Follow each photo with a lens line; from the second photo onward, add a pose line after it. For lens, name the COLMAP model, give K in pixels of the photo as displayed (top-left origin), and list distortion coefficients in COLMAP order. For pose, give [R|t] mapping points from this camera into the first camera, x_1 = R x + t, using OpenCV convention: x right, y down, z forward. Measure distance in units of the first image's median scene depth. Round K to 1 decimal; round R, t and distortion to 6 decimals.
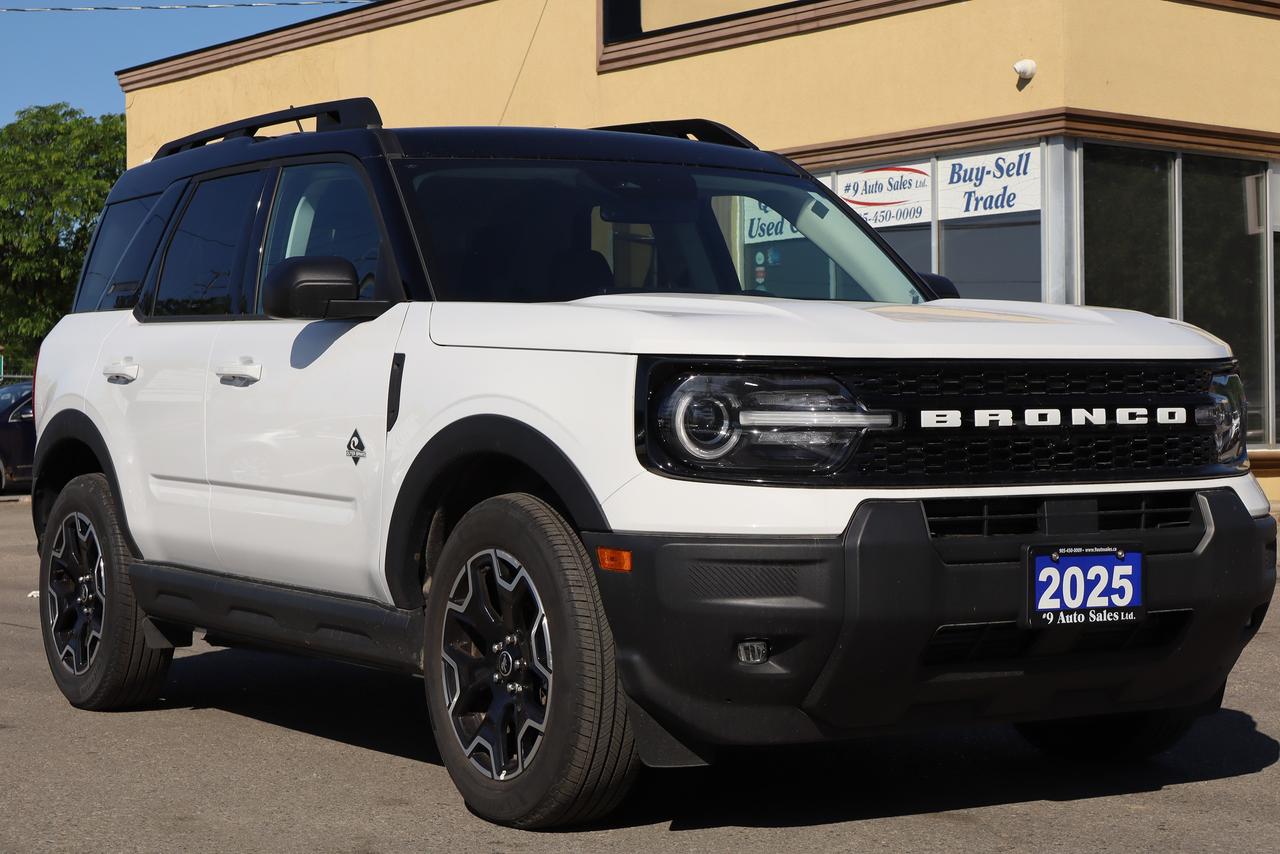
lens RADIAL K [[2572.7, 0, 640.0], [0, 2572.7, 427.0], [0, 0, 1]] dist [-0.047569, 0.068629]
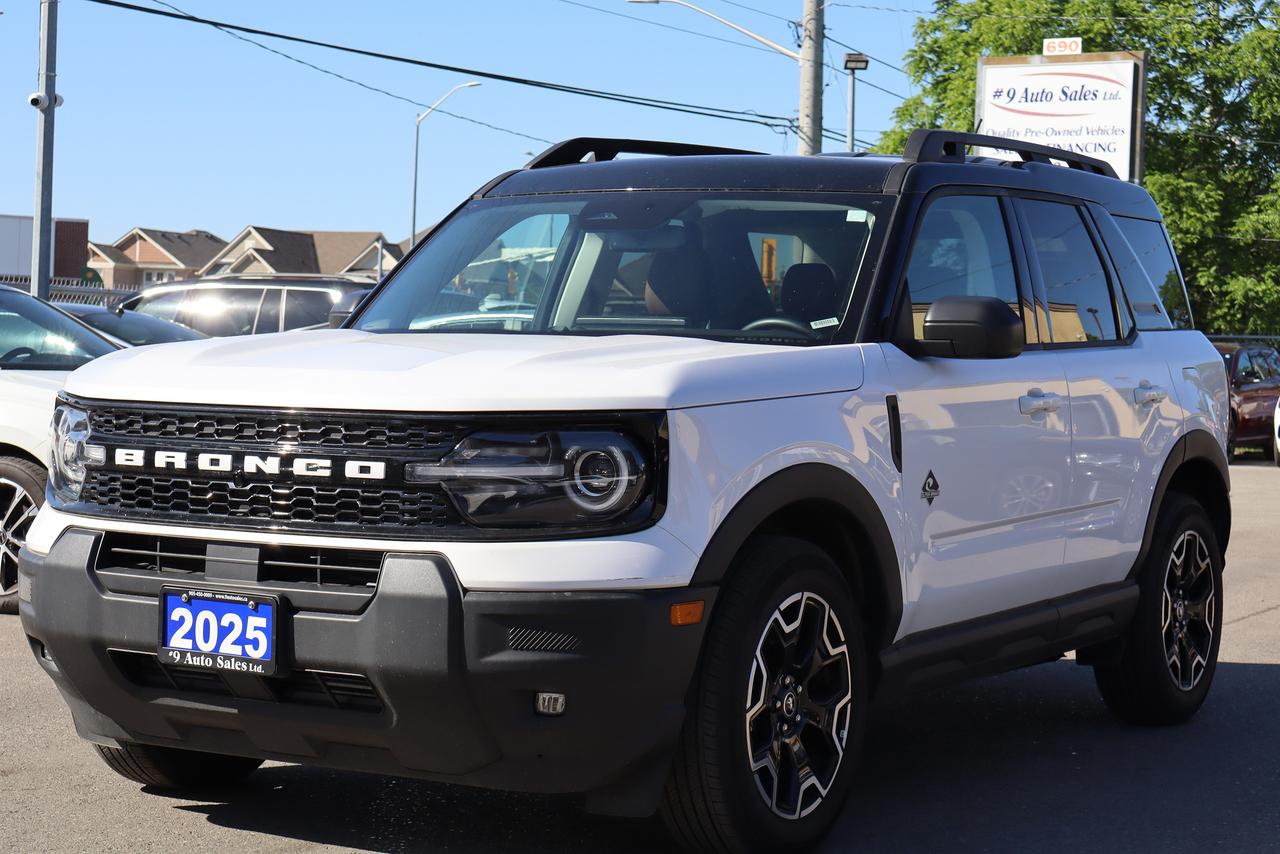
lens RADIAL K [[2572.7, 0, 640.0], [0, 2572.7, 427.0], [0, 0, 1]] dist [-0.047569, 0.068629]
pose [[0.460489, 0.048359, -0.886347, 1.138487], [-0.031355, 0.998778, 0.038204, -0.062052], [0.887111, 0.010199, 0.461443, 0.679164]]
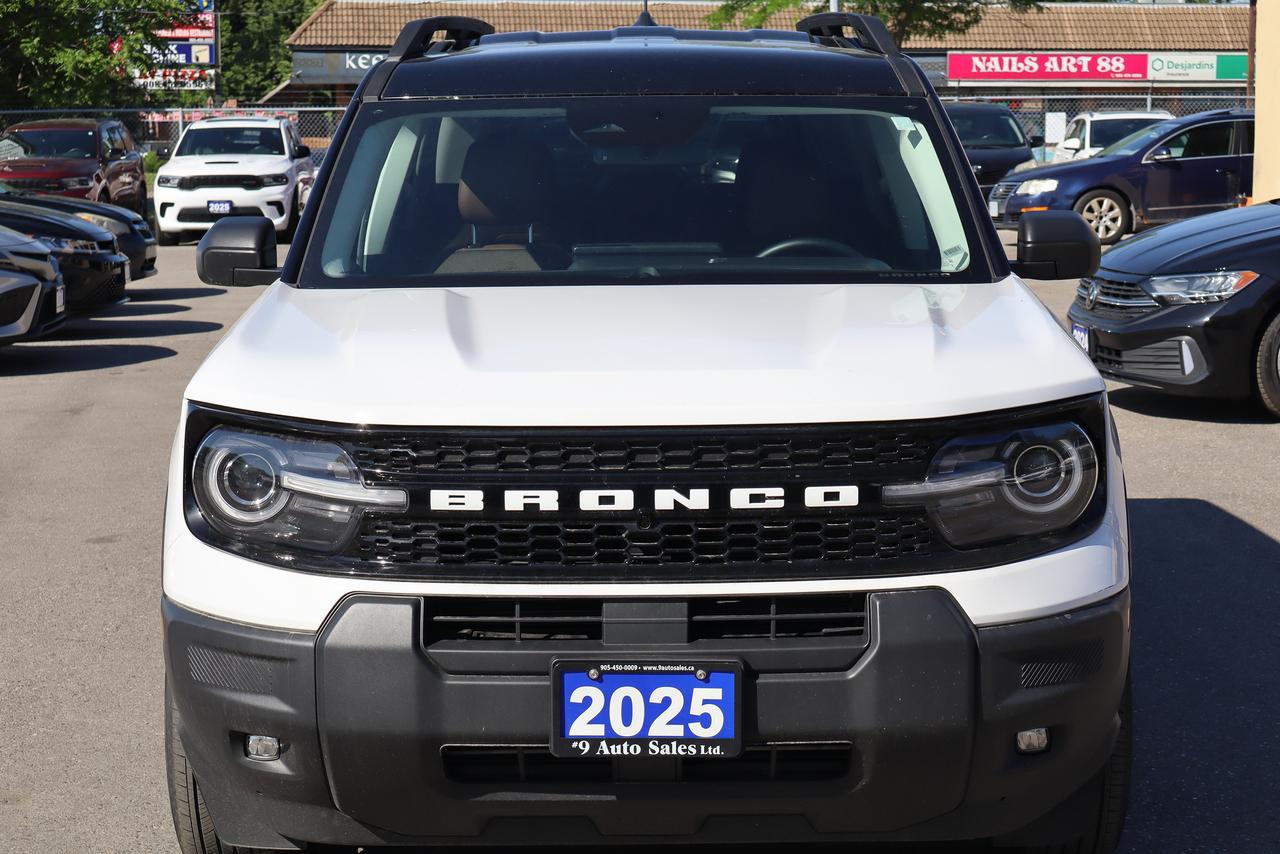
lens RADIAL K [[2572.7, 0, 640.0], [0, 2572.7, 427.0], [0, 0, 1]] dist [-0.047569, 0.068629]
pose [[0.844678, 0.069205, -0.530781, 0.596195], [-0.001549, 0.991919, 0.126864, -0.130033], [0.535272, -0.106337, 0.837960, 0.326376]]
